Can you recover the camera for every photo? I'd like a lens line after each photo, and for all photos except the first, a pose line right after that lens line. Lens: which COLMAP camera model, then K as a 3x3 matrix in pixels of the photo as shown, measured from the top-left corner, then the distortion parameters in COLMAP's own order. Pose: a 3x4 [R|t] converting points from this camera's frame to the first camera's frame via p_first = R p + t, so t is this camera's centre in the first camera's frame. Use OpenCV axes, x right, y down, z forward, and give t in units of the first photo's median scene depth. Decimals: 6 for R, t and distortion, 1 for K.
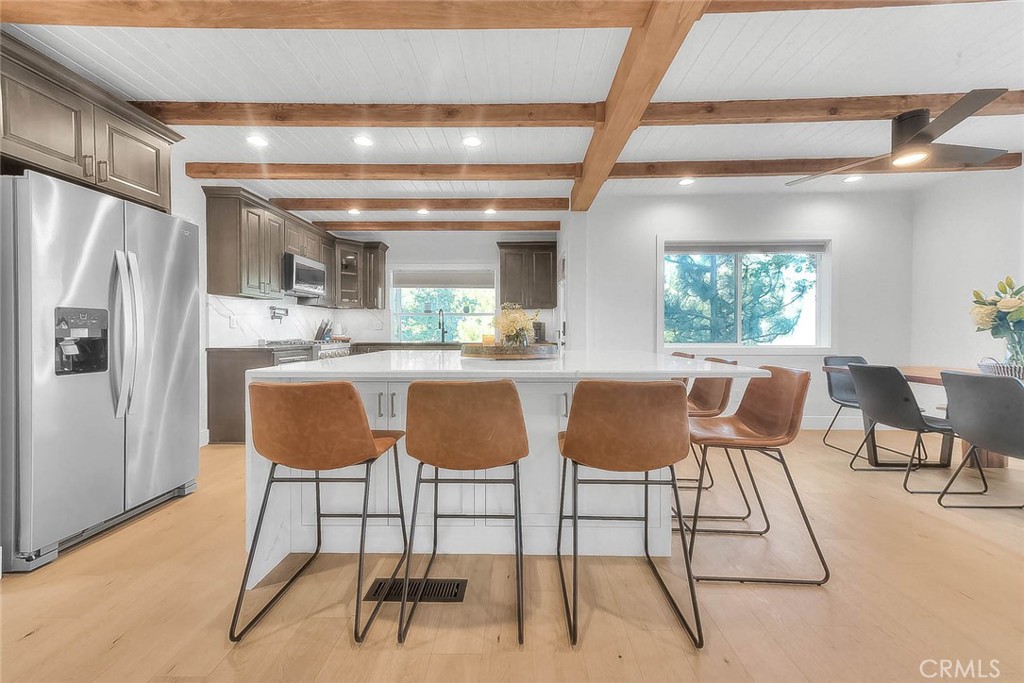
lens RADIAL K [[400.8, 0, 513.9], [0, 400.8, 332.4], [0, 0, 1]] dist [0.013183, -0.000134]
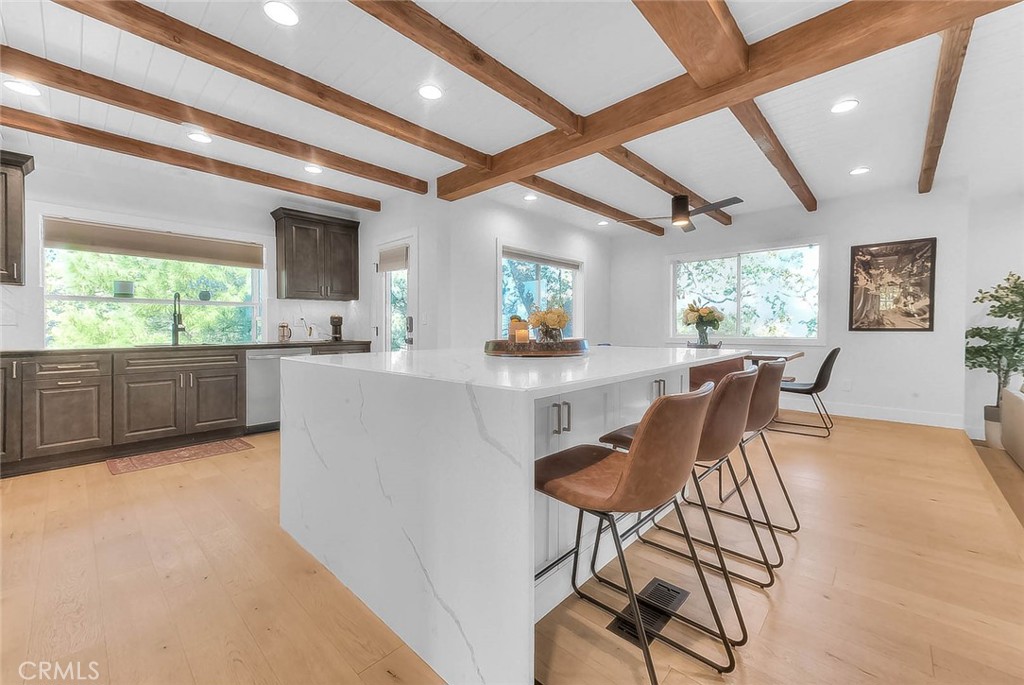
lens RADIAL K [[400.8, 0, 513.9], [0, 400.8, 333.4], [0, 0, 1]] dist [0.013183, -0.000134]
pose [[0.670063, -0.013103, 0.742188, -0.416270], [0.005026, 0.999901, 0.013115, 0.001198], [-0.742287, -0.005058, 0.670063, 0.231062]]
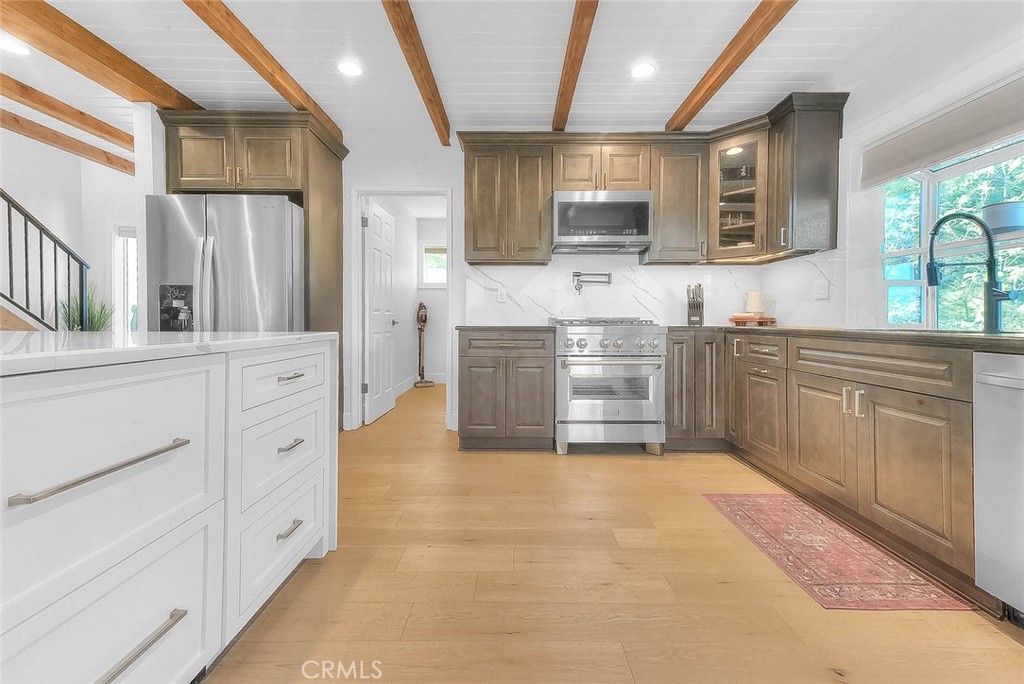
lens RADIAL K [[413.8, 0, 513.1], [0, 413.8, 320.2], [0, 0, 1]] dist [0.012962, -0.000251]
pose [[0.007020, 0.000996, -0.999975, 0.149454], [-0.003873, 0.999992, 0.000969, 0.022434], [0.999968, 0.003866, 0.007024, 0.910022]]
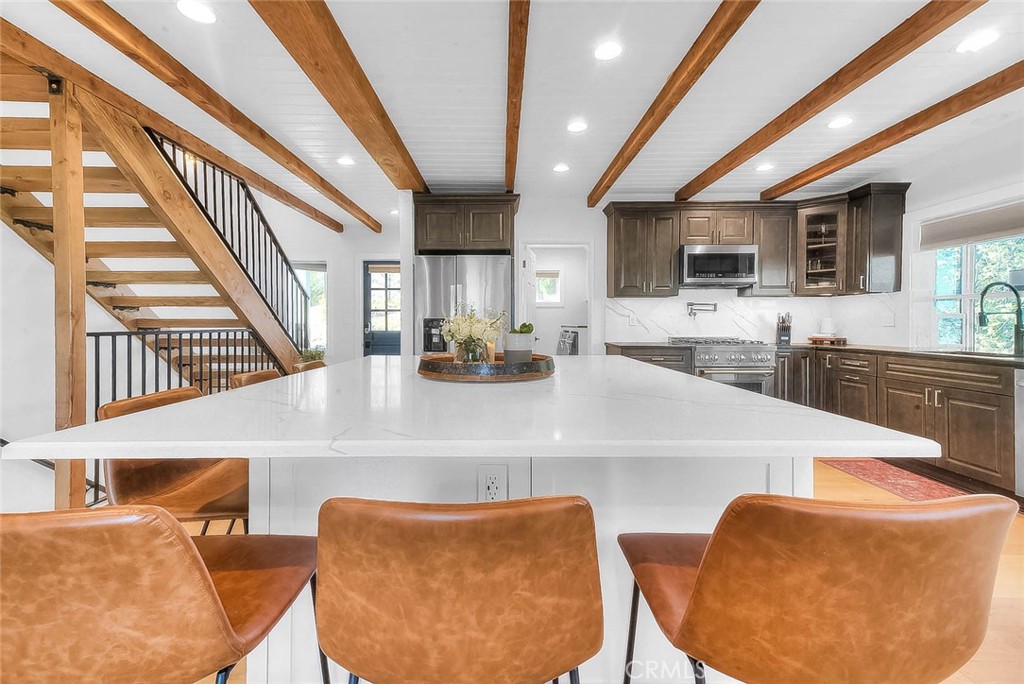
lens RADIAL K [[420.8, 0, 490.1], [0, 420.8, 324.9], [0, 0, 1]] dist [0.000509, 0.000173]
pose [[0.001559, 0.004929, -0.999987, 0.409184], [-0.000752, 0.999988, 0.004928, -0.016424], [0.999999, 0.000744, 0.001563, 0.542553]]
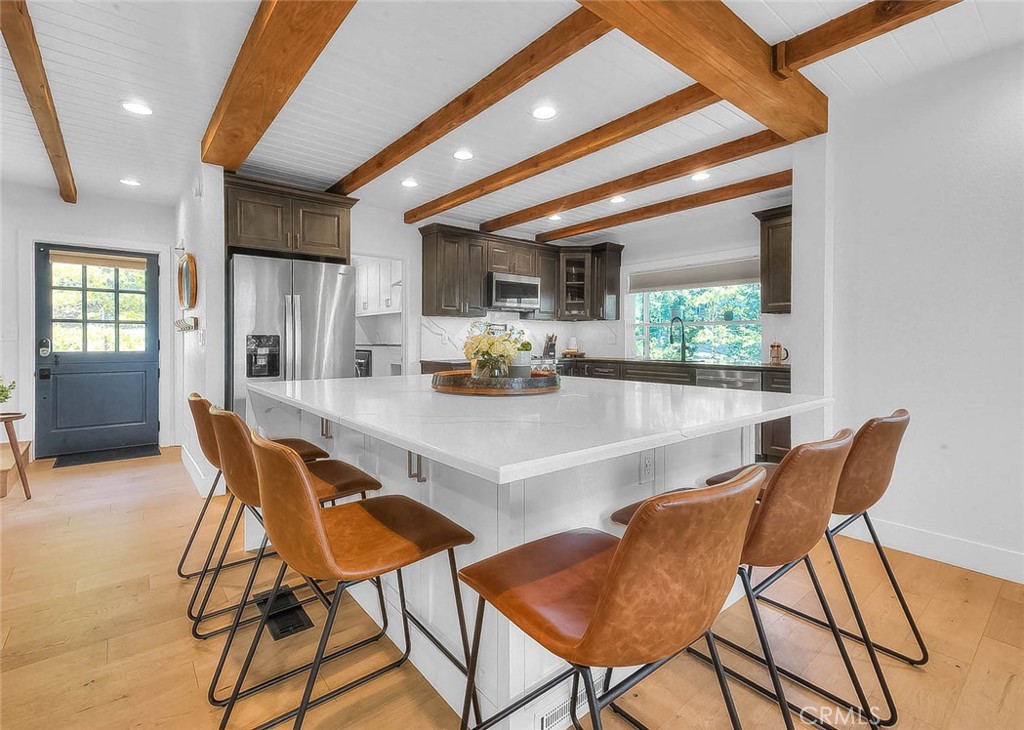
lens RADIAL K [[461.3, 0, 493.1], [0, 461.3, 339.2], [0, 0, 1]] dist [0.002174, 0.000170]
pose [[0.625425, 0.000450, -0.780284, 0.374303], [-0.005041, 0.999981, -0.003464, -0.017949], [0.780268, 0.006101, 0.625416, 0.252212]]
